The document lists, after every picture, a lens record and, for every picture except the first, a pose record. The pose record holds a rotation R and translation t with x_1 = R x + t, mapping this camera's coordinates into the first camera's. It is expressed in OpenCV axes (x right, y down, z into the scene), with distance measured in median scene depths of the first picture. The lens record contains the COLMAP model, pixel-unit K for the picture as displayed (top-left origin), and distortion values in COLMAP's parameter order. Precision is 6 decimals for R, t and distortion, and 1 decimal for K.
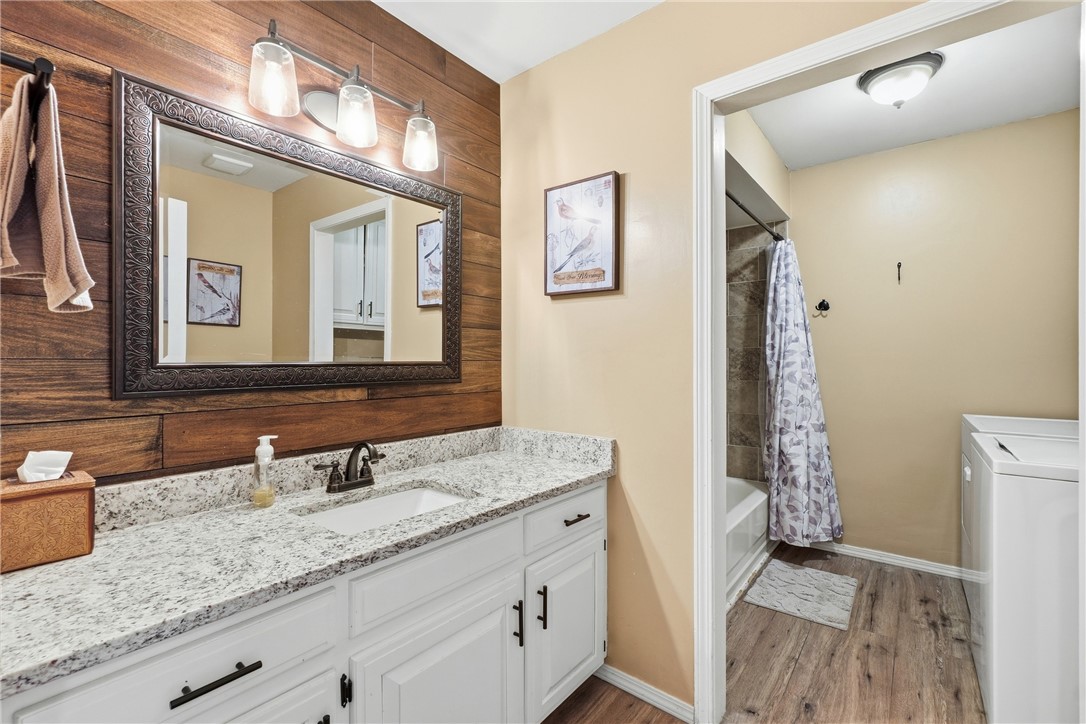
lens RADIAL K [[472.3, 0, 540.5], [0, 472.3, 360.0], [0, 0, 1]] dist [-0.006731, 0.001736]
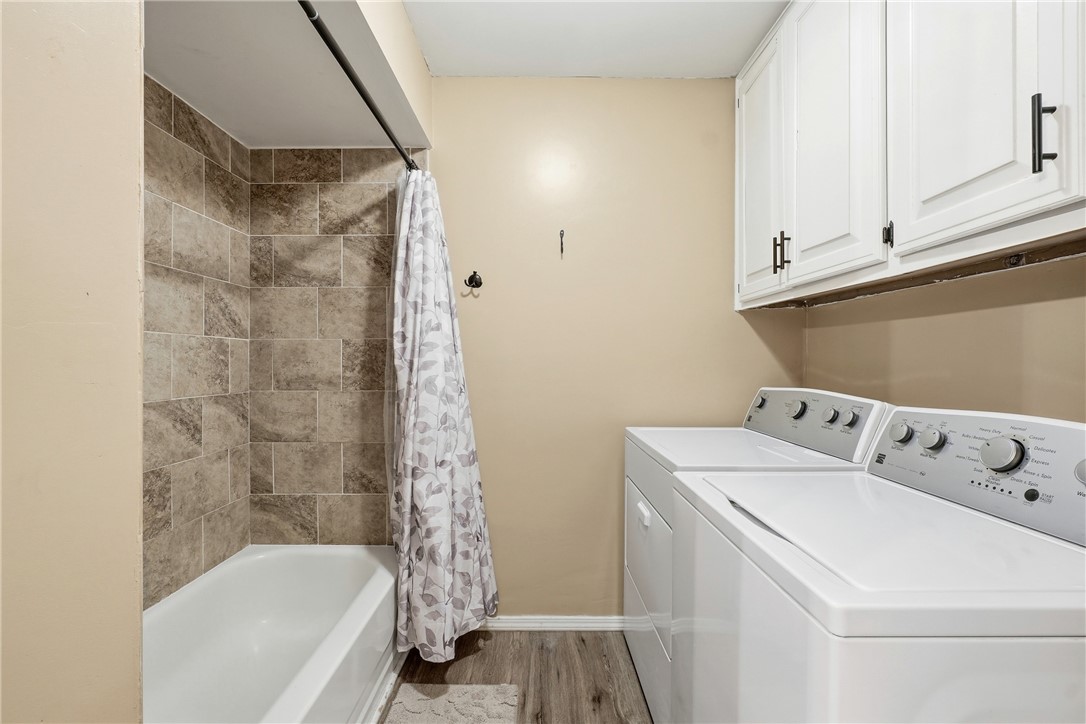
lens RADIAL K [[472.3, 0, 541.3], [0, 472.3, 359.5], [0, 0, 1]] dist [-0.006731, 0.001736]
pose [[0.779918, 0.001751, 0.625880, 0.249717], [-0.002096, 0.999998, -0.000187, 0.001412], [-0.625879, -0.001166, 0.779920, 0.408171]]
